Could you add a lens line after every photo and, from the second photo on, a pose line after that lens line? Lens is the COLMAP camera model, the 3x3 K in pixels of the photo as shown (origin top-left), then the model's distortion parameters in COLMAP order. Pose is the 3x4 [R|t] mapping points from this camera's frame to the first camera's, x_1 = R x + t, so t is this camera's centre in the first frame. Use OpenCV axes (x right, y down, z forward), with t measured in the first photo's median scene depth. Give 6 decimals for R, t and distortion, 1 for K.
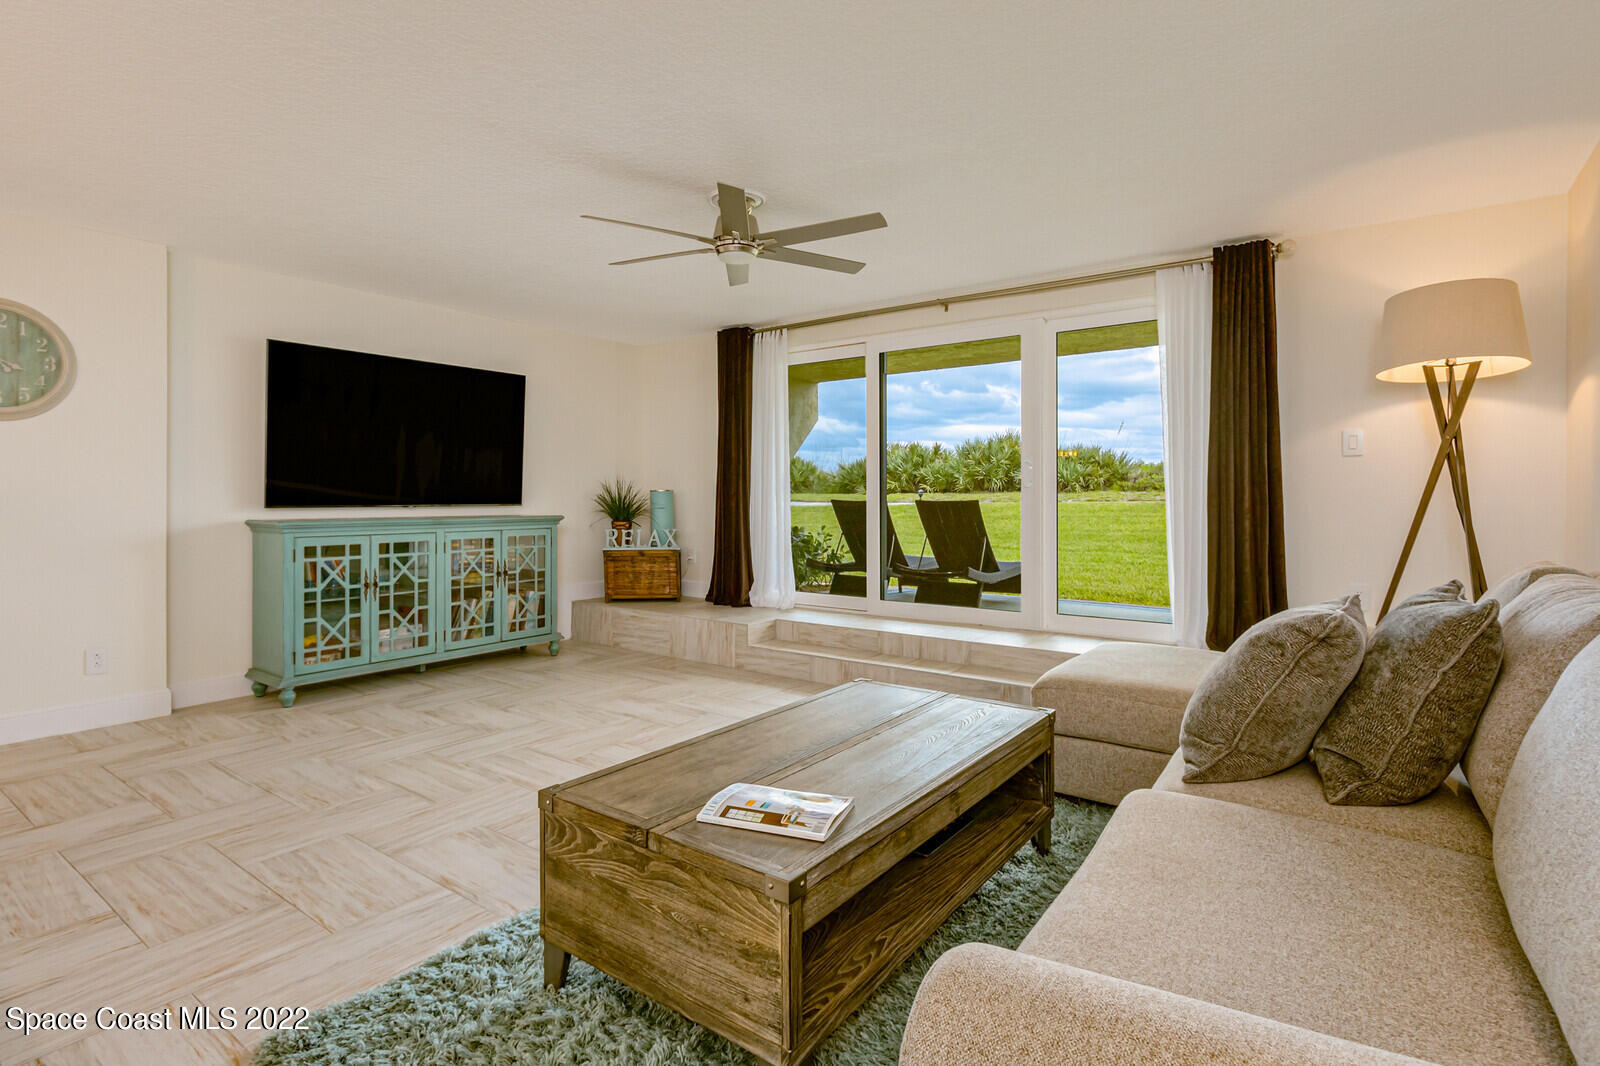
lens RADIAL K [[792.7, 0, 792.7], [0, 792.7, 496.6], [0, 0, 1]] dist [0.004569, -0.005053]
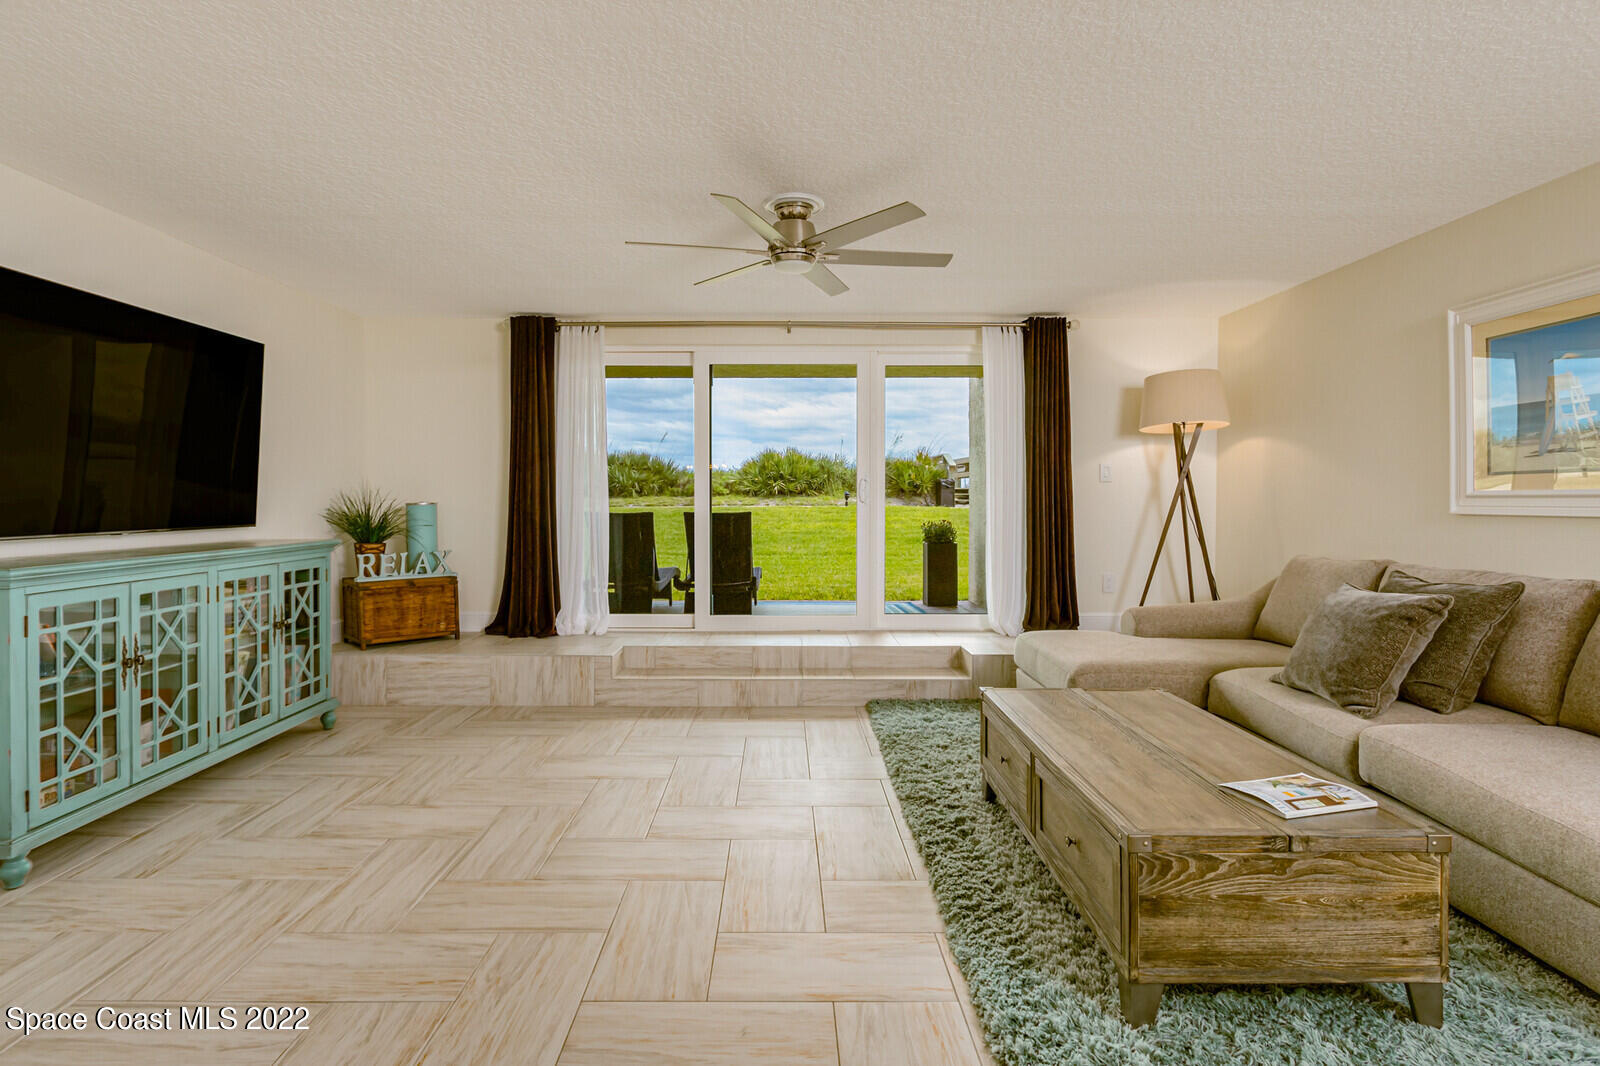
lens RADIAL K [[792.7, 0, 787.4], [0, 792.7, 508.4], [0, 0, 1]] dist [0.004569, -0.005053]
pose [[0.801924, -0.006838, 0.597388, -0.518483], [-0.000370, 0.999929, 0.011941, -0.018901], [-0.597427, -0.009797, 0.801864, 0.196016]]
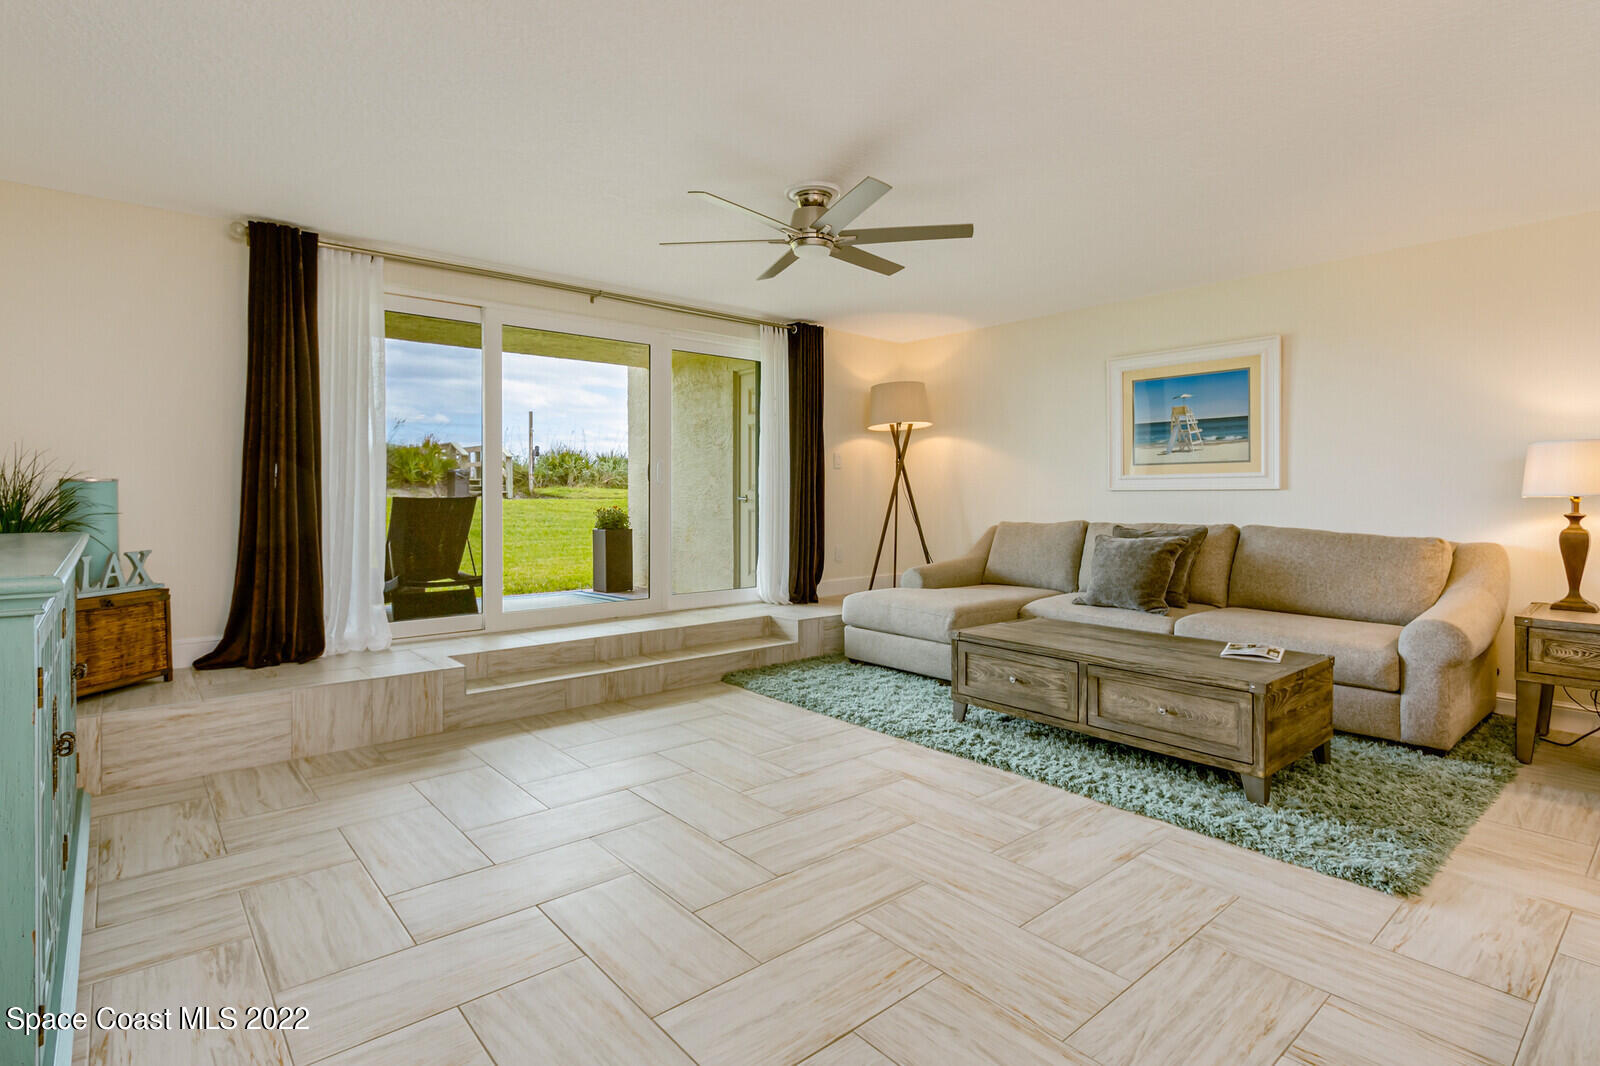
lens RADIAL K [[792.7, 0, 792.9], [0, 792.7, 498.2], [0, 0, 1]] dist [0.004569, -0.005053]
pose [[0.227799, -0.006055, 0.973689, -0.842734], [-0.000021, 0.999981, 0.006223, 0.001172], [-0.973708, -0.001438, 0.227794, 0.642999]]
